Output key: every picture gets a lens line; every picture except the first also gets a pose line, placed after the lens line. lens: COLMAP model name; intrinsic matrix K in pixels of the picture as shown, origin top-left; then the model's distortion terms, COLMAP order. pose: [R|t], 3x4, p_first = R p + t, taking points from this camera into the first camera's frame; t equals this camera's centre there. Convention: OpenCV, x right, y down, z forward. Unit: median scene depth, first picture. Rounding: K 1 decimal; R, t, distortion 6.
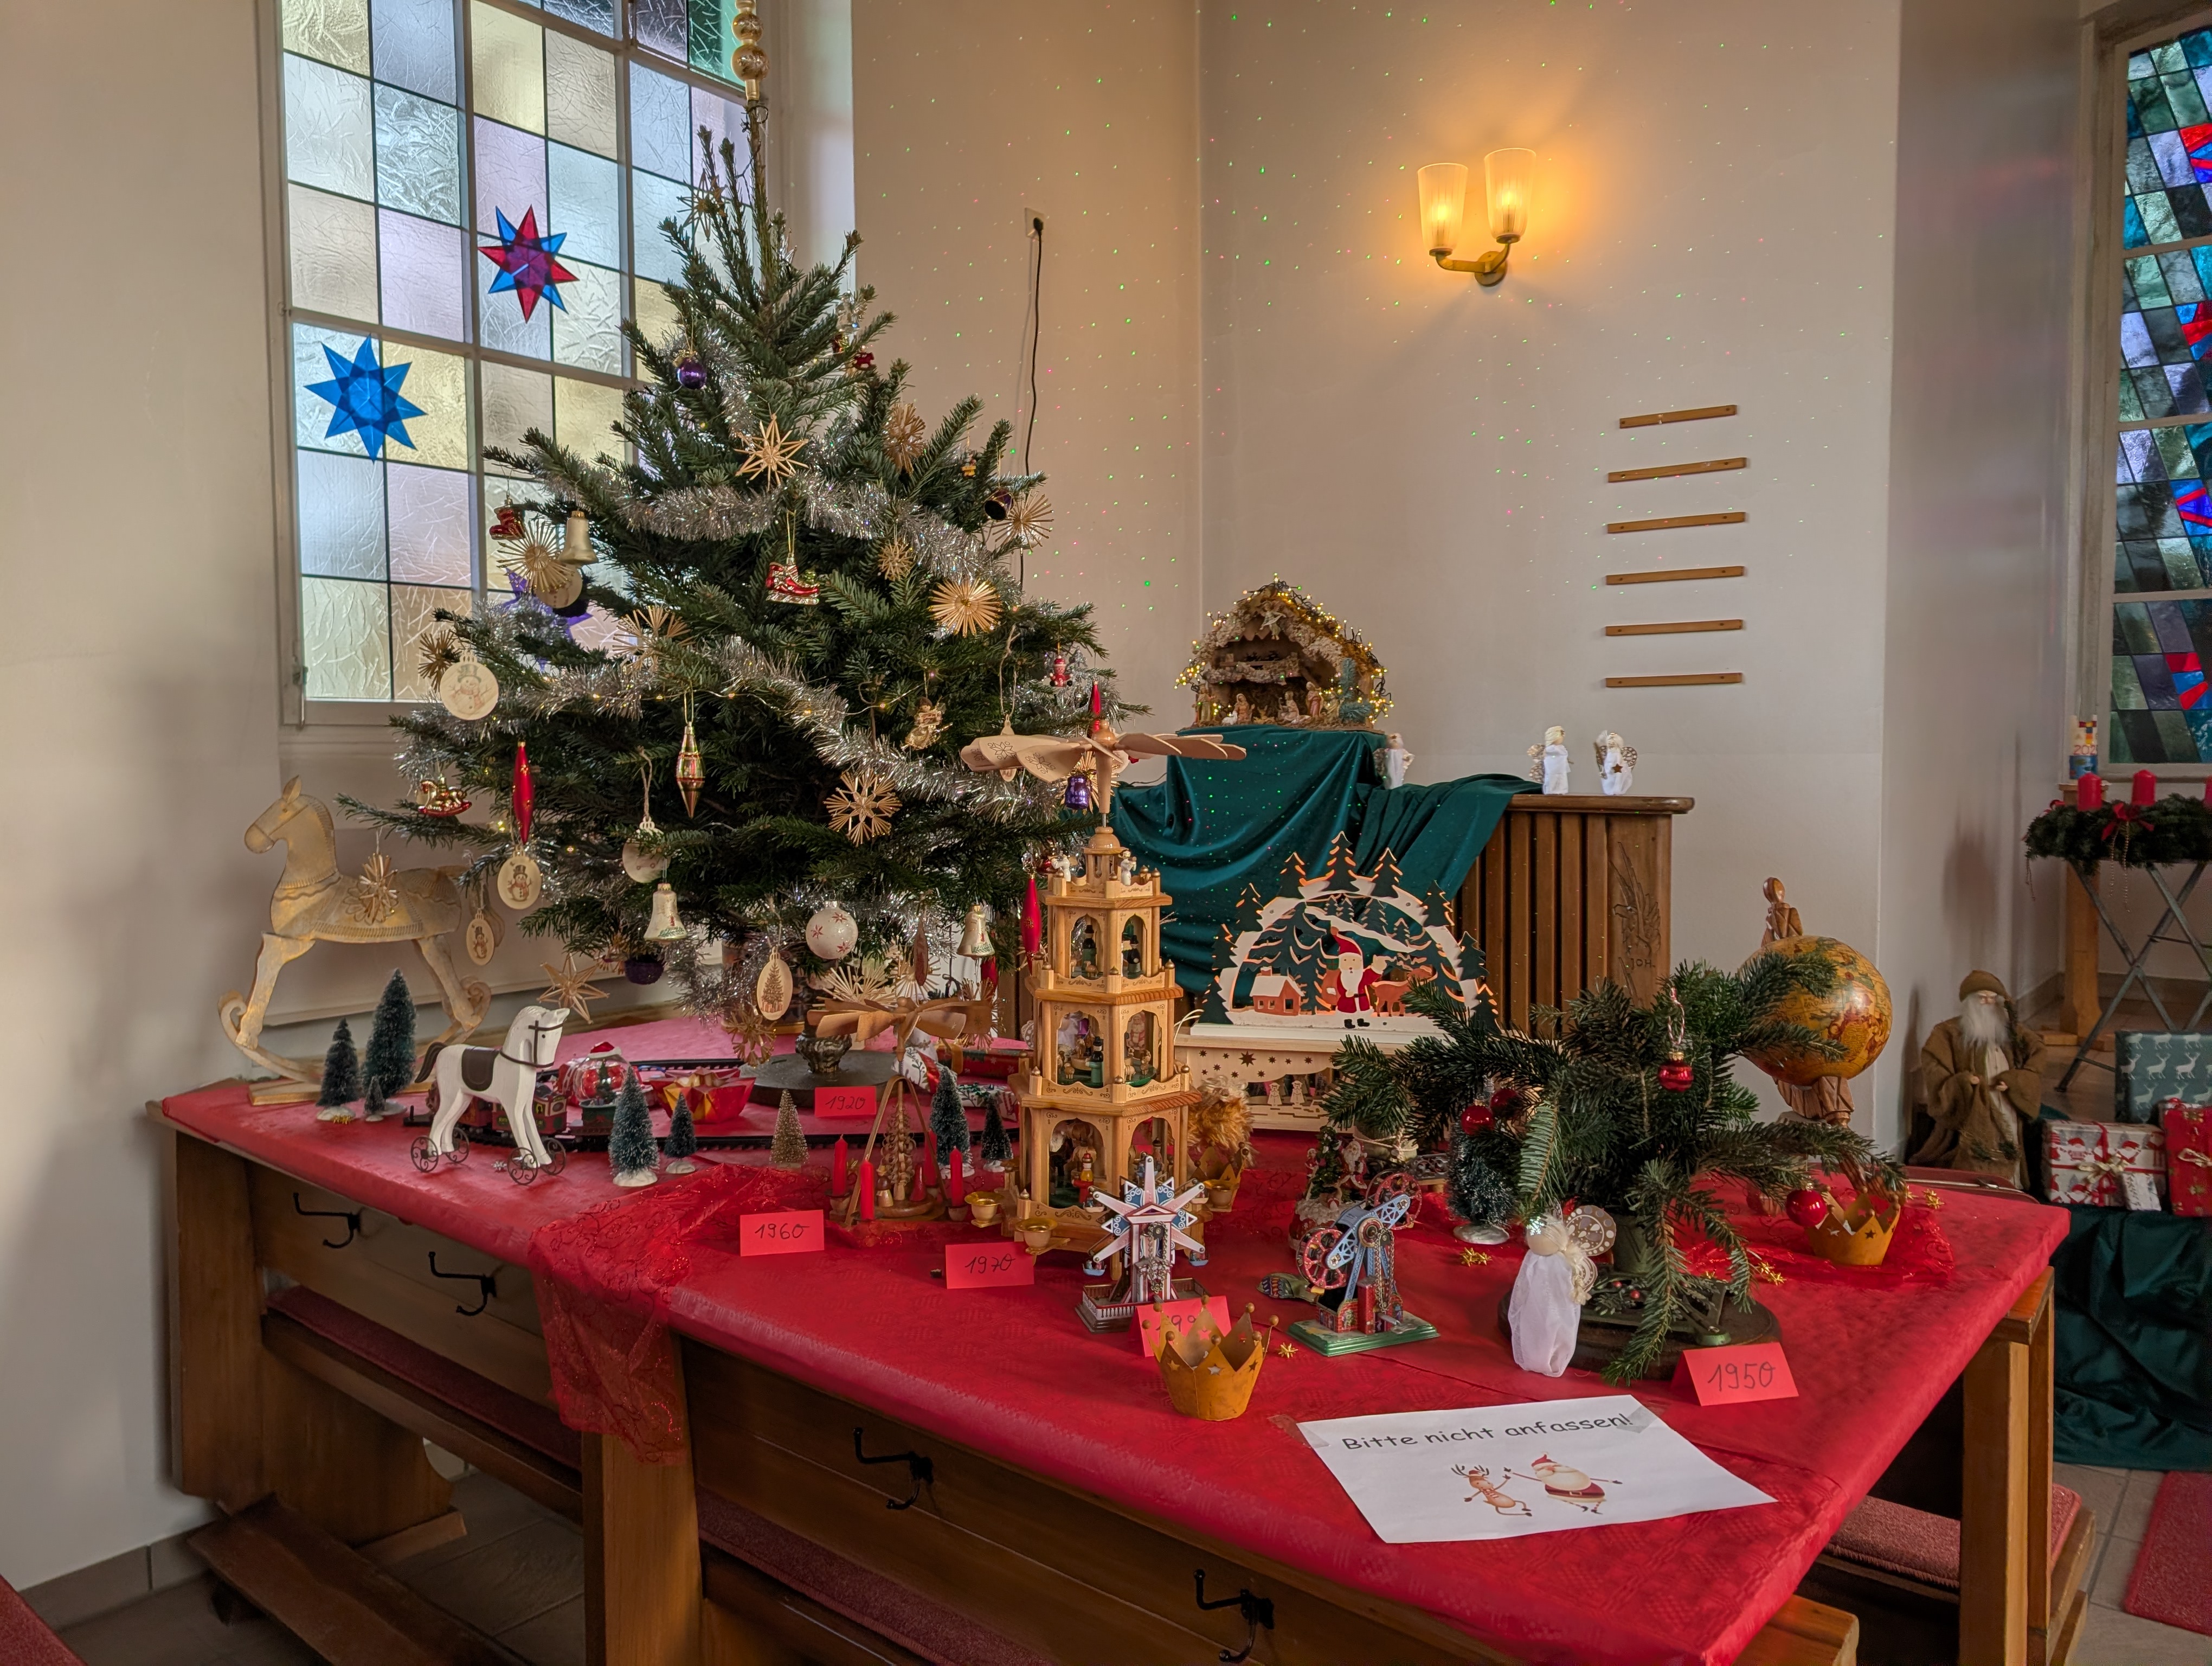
lens RADIAL K [[1535.6, 0, 1106.0], [0, 1535.6, 833.0], [0, 0, 1]] dist [0.066331, -0.067619]
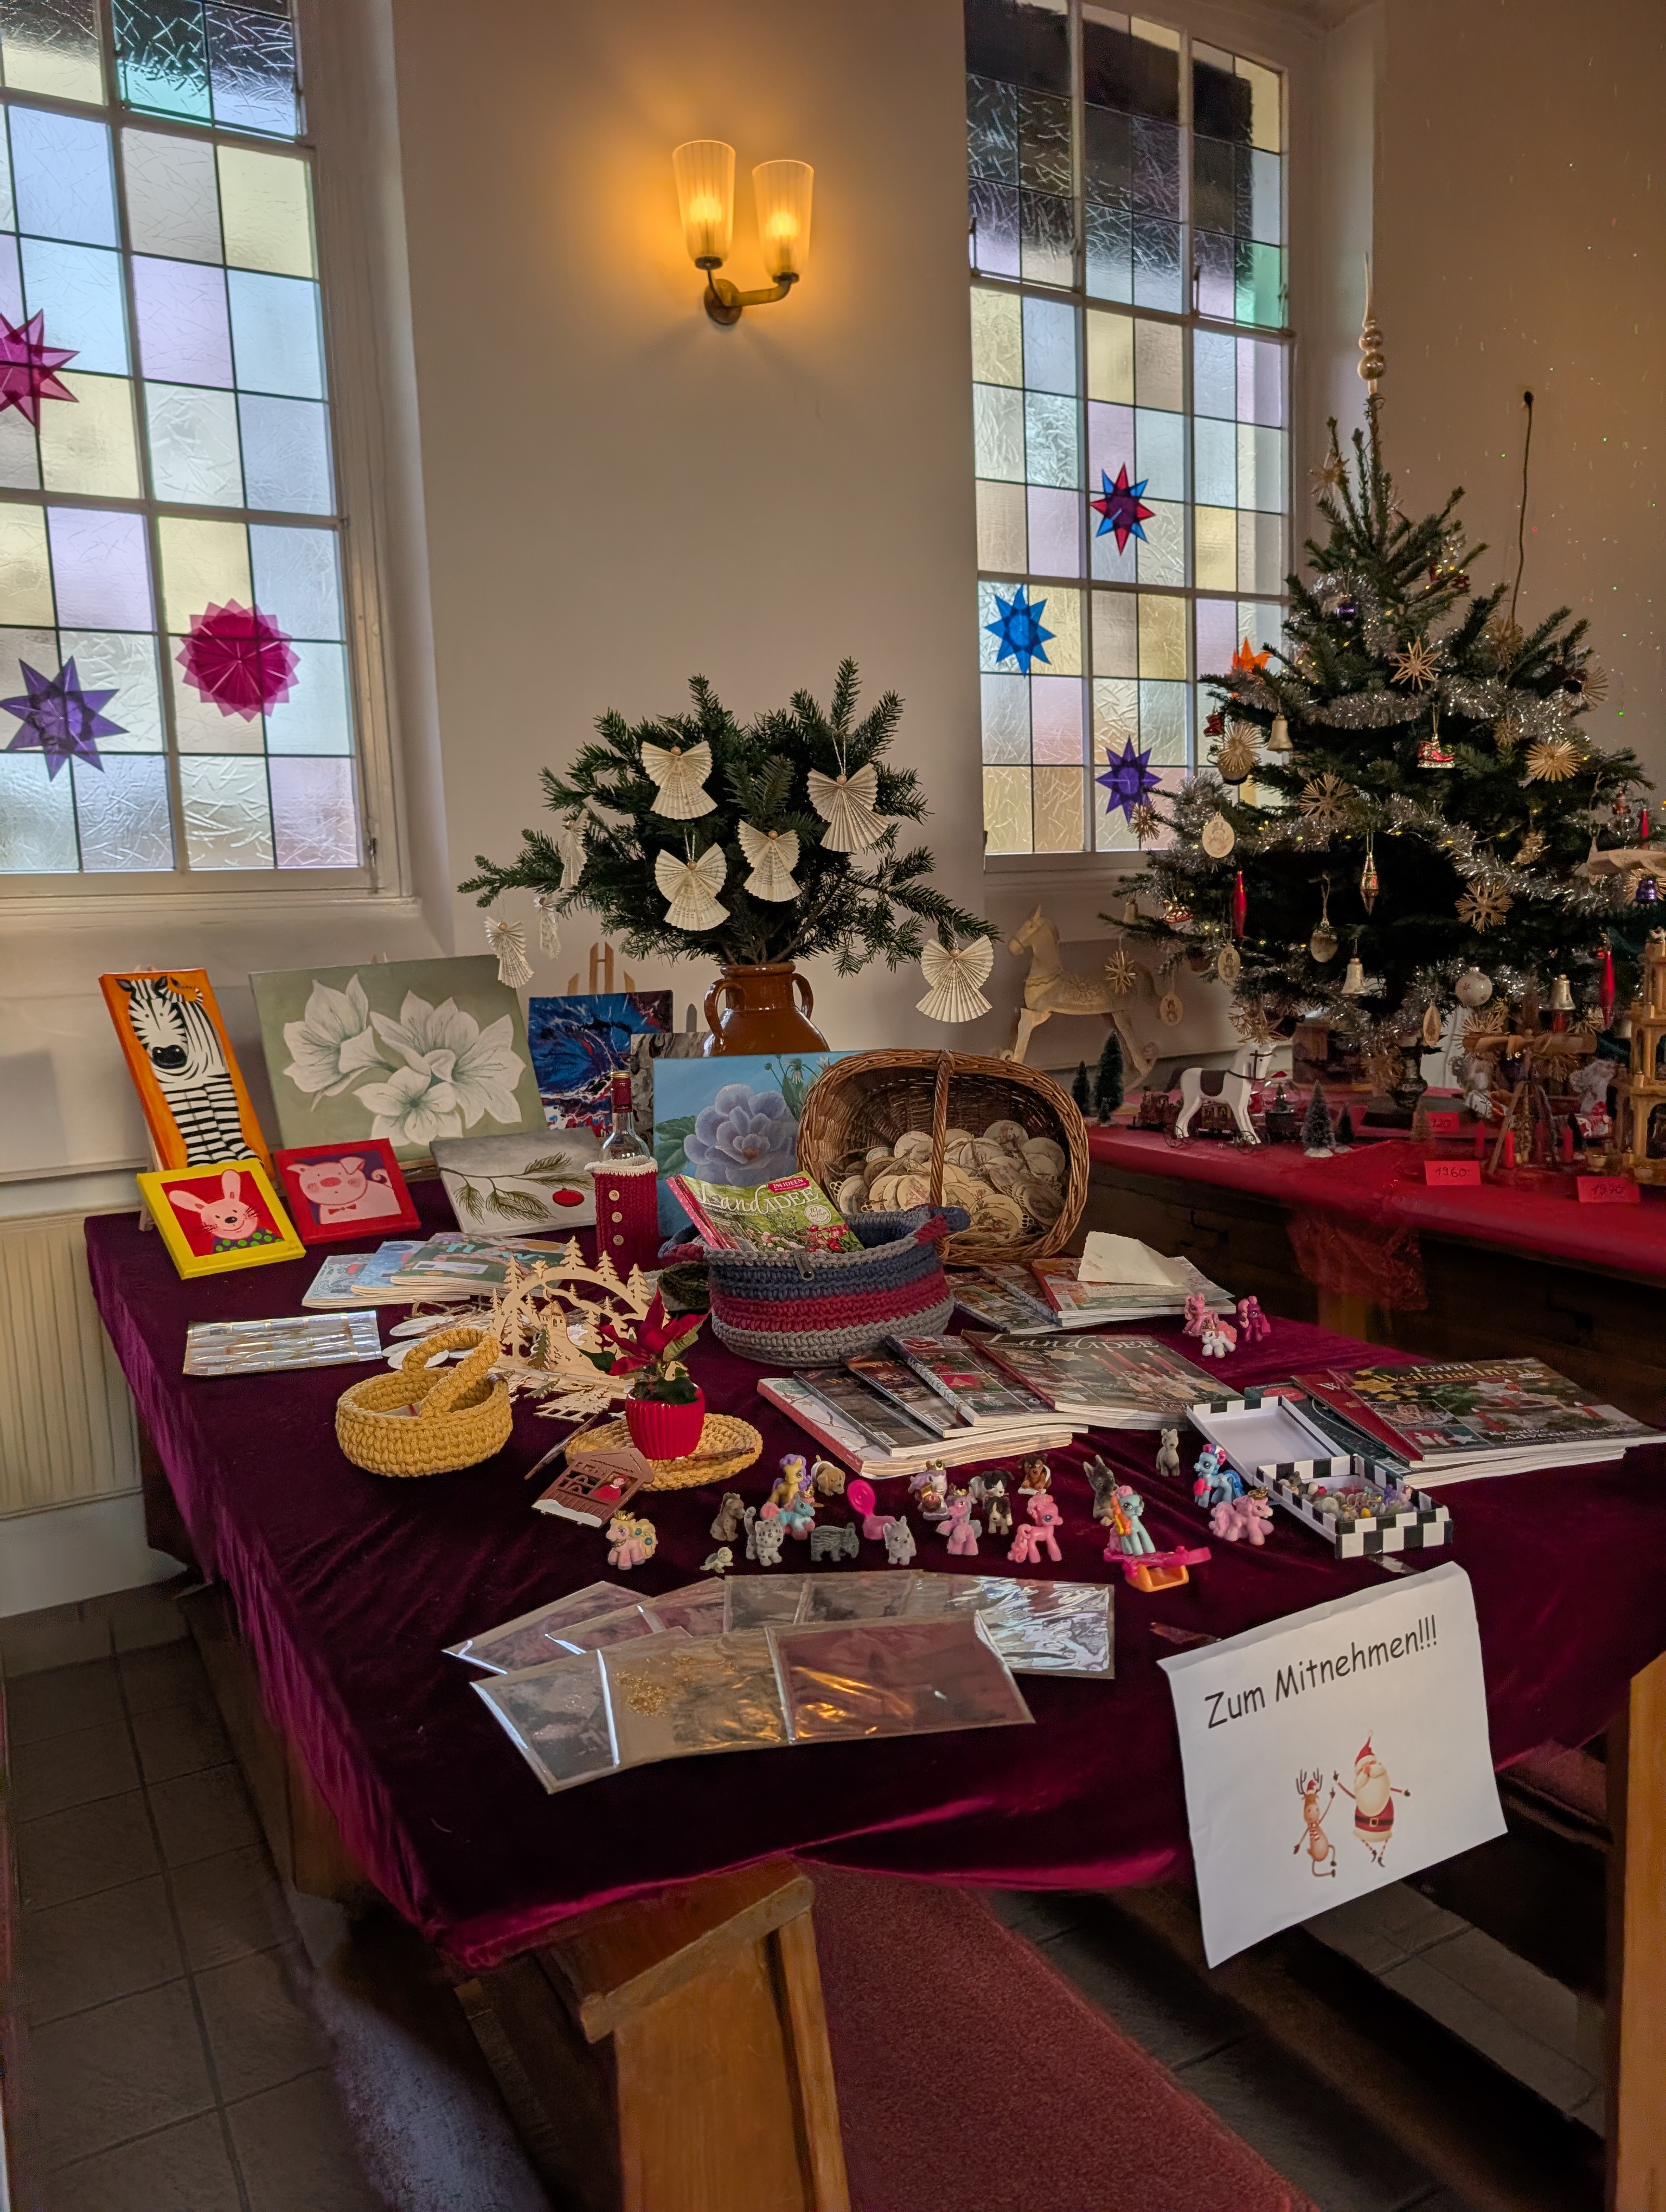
lens RADIAL K [[1581.2, 0, 833.0], [0, 1581.2, 1106.0], [0, 0, 1]] dist [0.030839, -0.004451]
pose [[0.931077, 0.015581, -0.364491, -0.182978], [0.014049, 0.996815, 0.078498, 0.046123], [0.364553, -0.078209, 0.927893, -0.650591]]
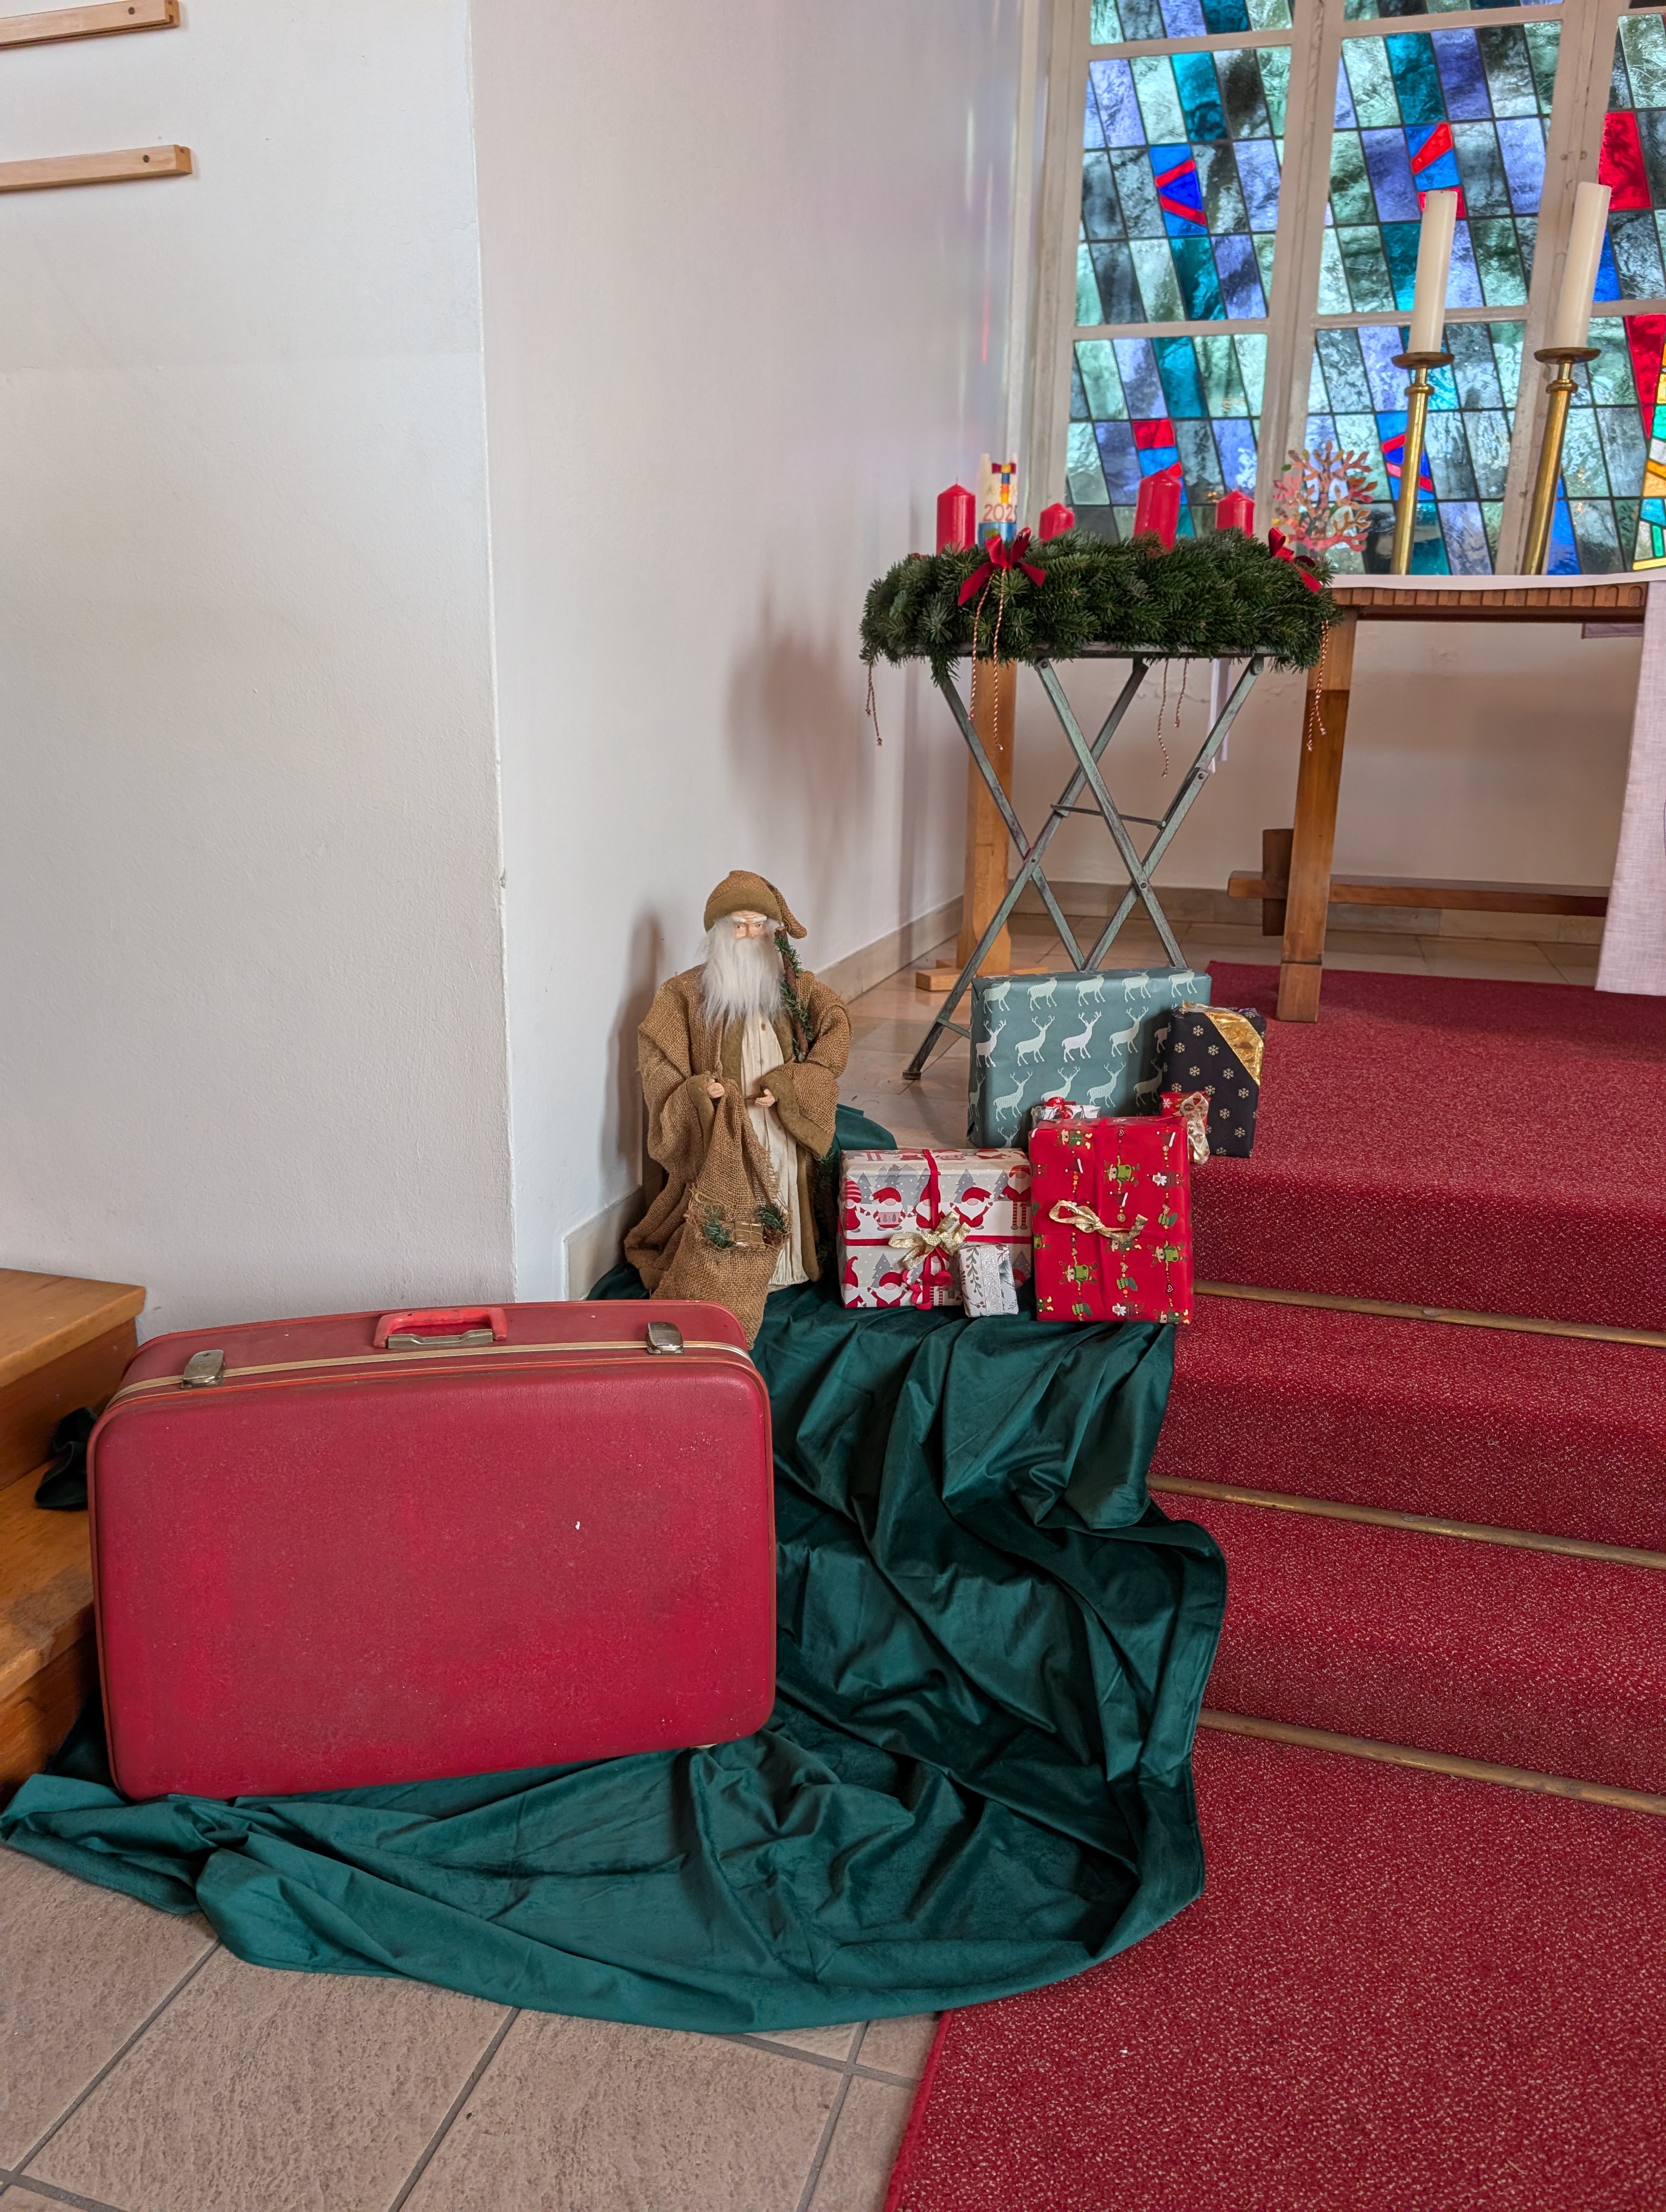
lens RADIAL K [[1535.6, 0, 833.0], [0, 1535.6, 1106.0], [0, 0, 1]] dist [0.066331, -0.067619]
pose [[0.925137, -0.076145, 0.371920, 0.360311], [-0.006644, 0.976281, 0.216404, 0.049600], [-0.379576, -0.202674, 0.902688, 0.475069]]
